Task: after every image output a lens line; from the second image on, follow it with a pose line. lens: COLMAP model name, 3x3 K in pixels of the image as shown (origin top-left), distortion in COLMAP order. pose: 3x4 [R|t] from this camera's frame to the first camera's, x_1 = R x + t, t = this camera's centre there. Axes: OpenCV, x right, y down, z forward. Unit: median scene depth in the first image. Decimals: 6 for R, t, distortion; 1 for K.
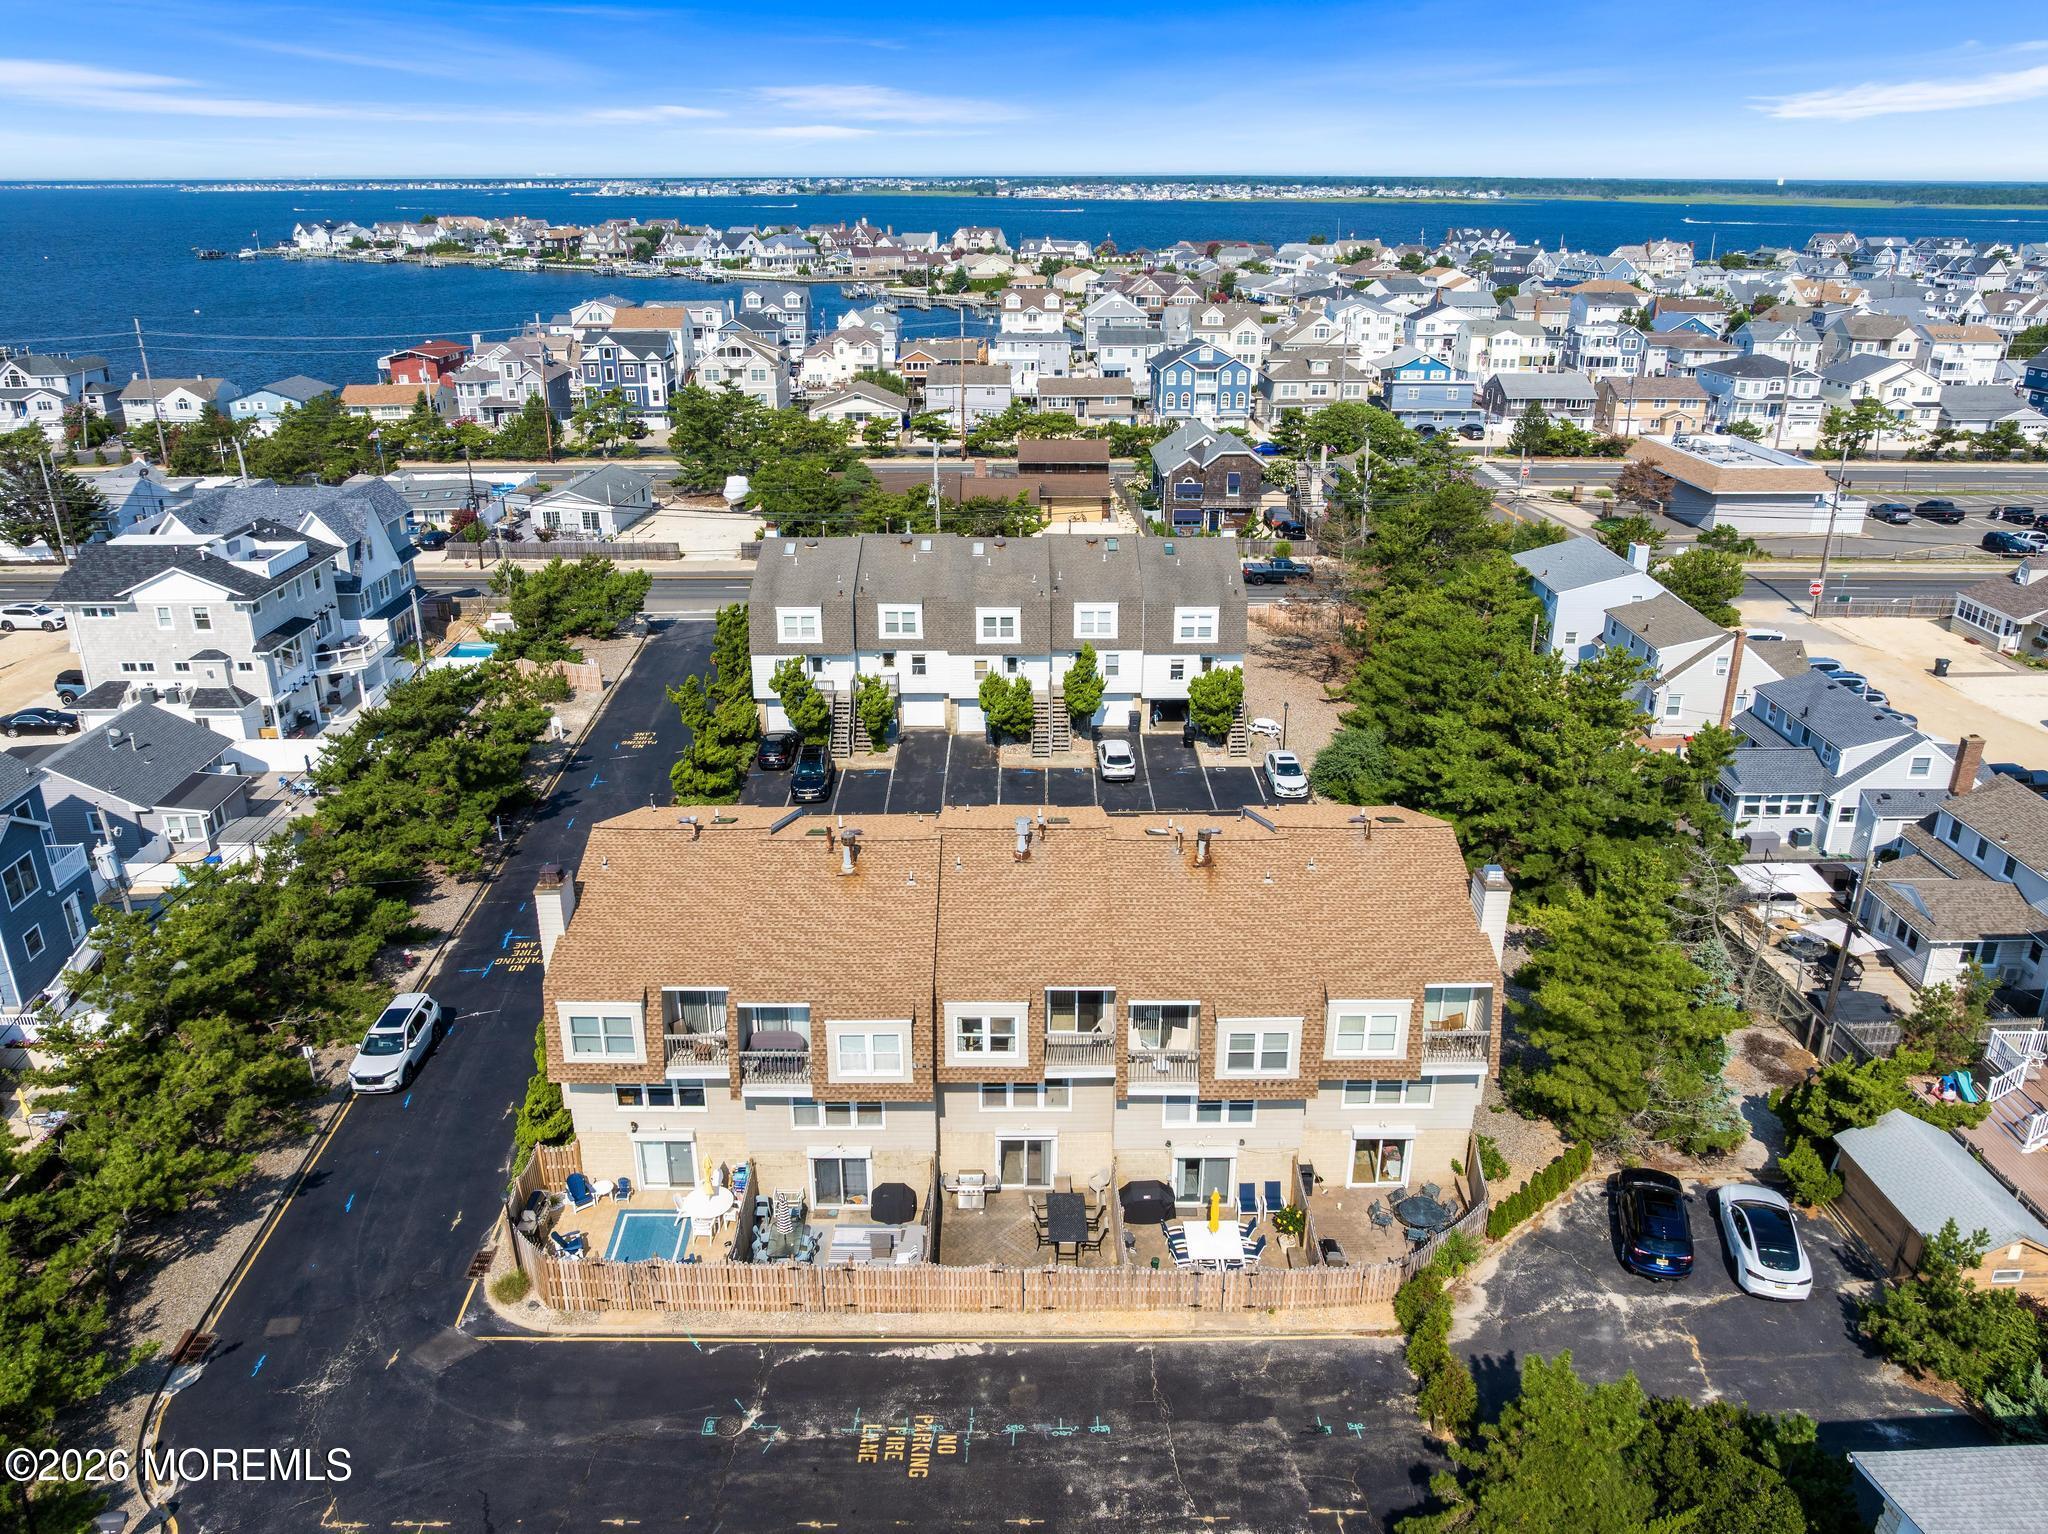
lens RADIAL K [[1458.0, 0, 1024.0], [0, 1458.0, 767.0], [0, 0, 1]] dist [-0.006148, -0.064016]
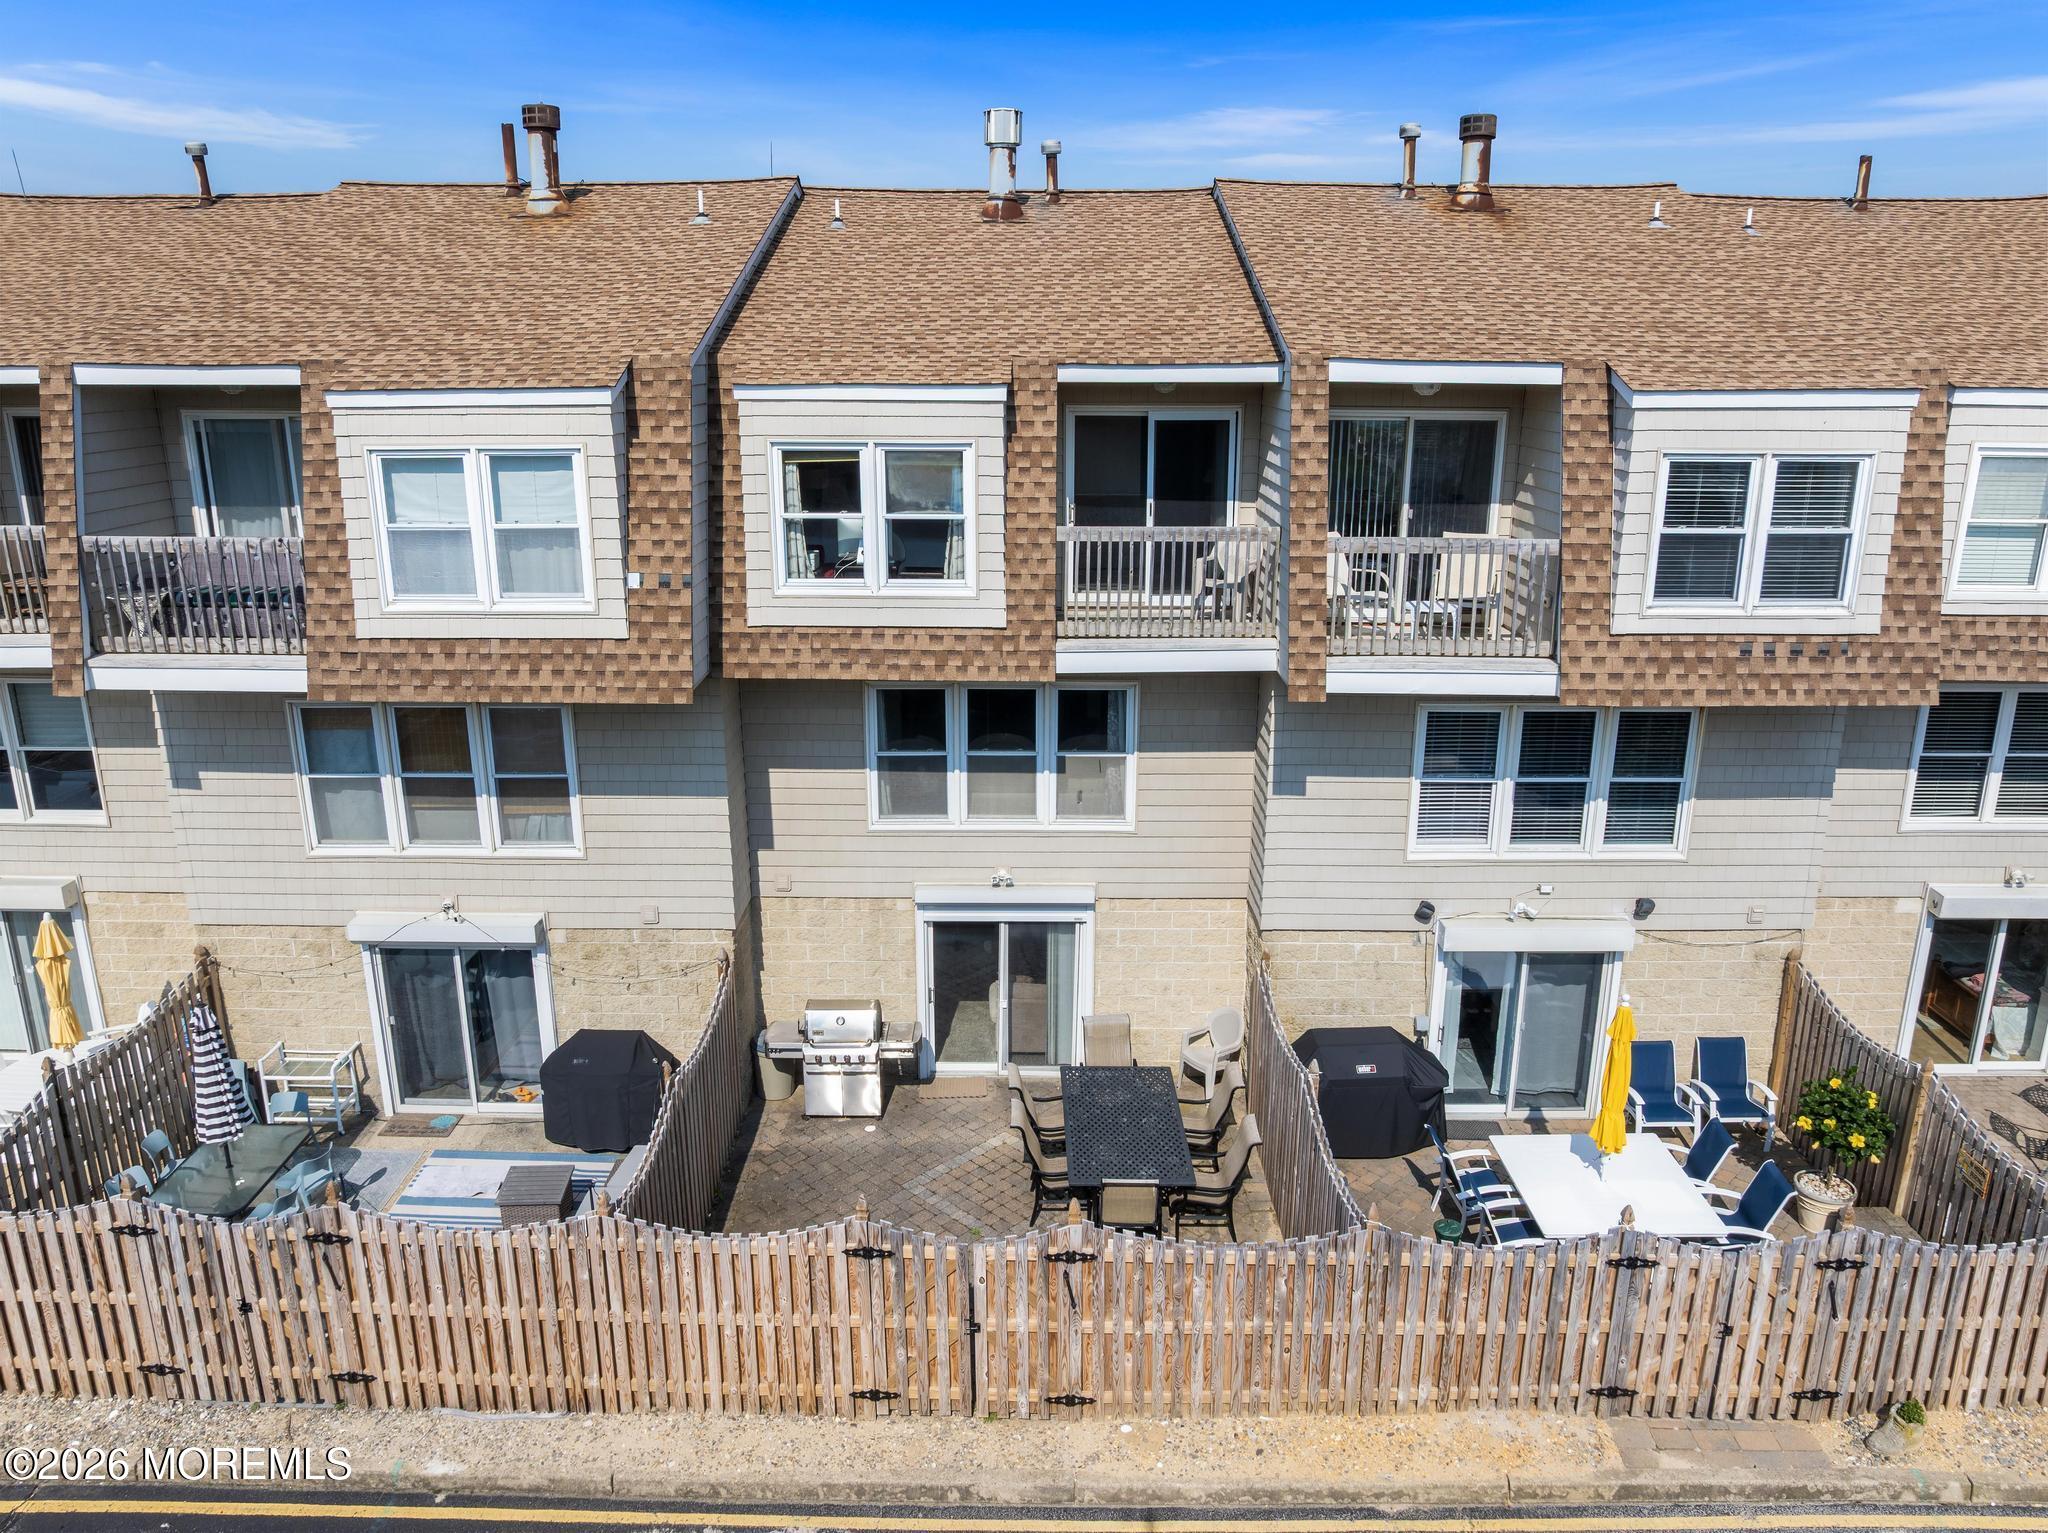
lens RADIAL K [[1454.6, 0, 1029.1], [0, 1454.6, 758.0], [0, 0, 1]] dist [-0.030766, -0.008167]
pose [[0.999904, 0.005181, -0.012857, 0.011809], [-0.006470, 0.994726, -0.102367, 0.256023], [0.012259, 0.102441, 0.994664, 0.656763]]
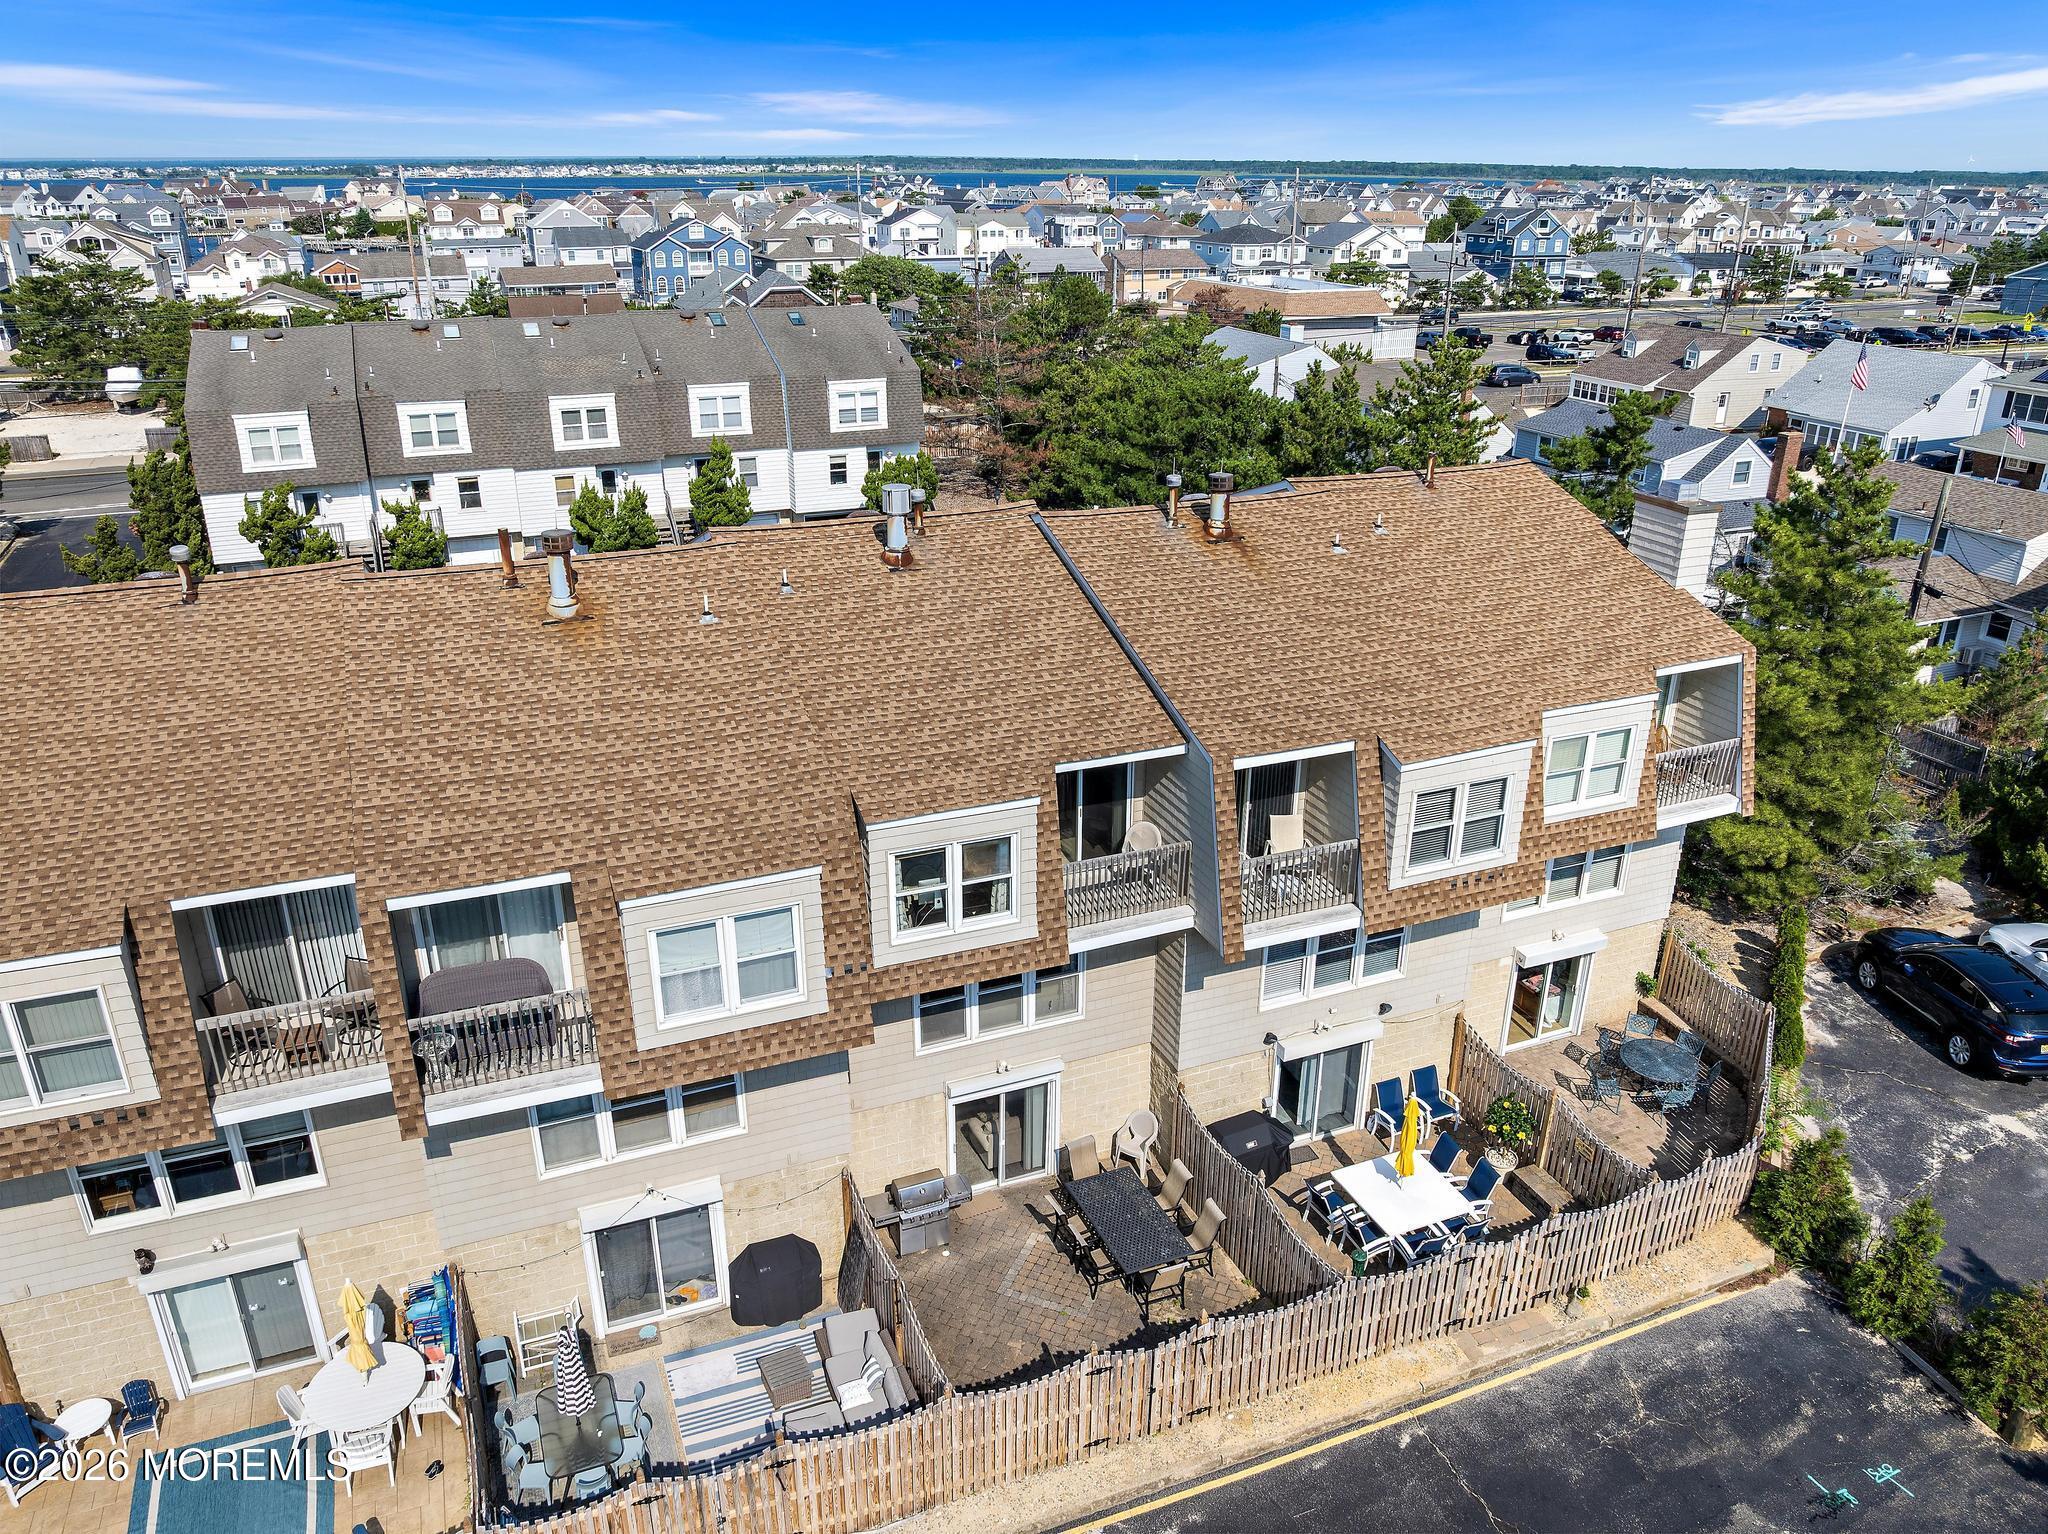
lens RADIAL K [[1441.5, 0, 1029.4], [0, 1441.5, 766.5], [0, 0, 1]] dist [-0.009959, -0.063021]
pose [[0.927998, -0.141399, 0.344711, -0.151548], [0.134660, 0.989934, 0.043549, 0.122640], [-0.347399, 0.006005, 0.937698, 0.525644]]
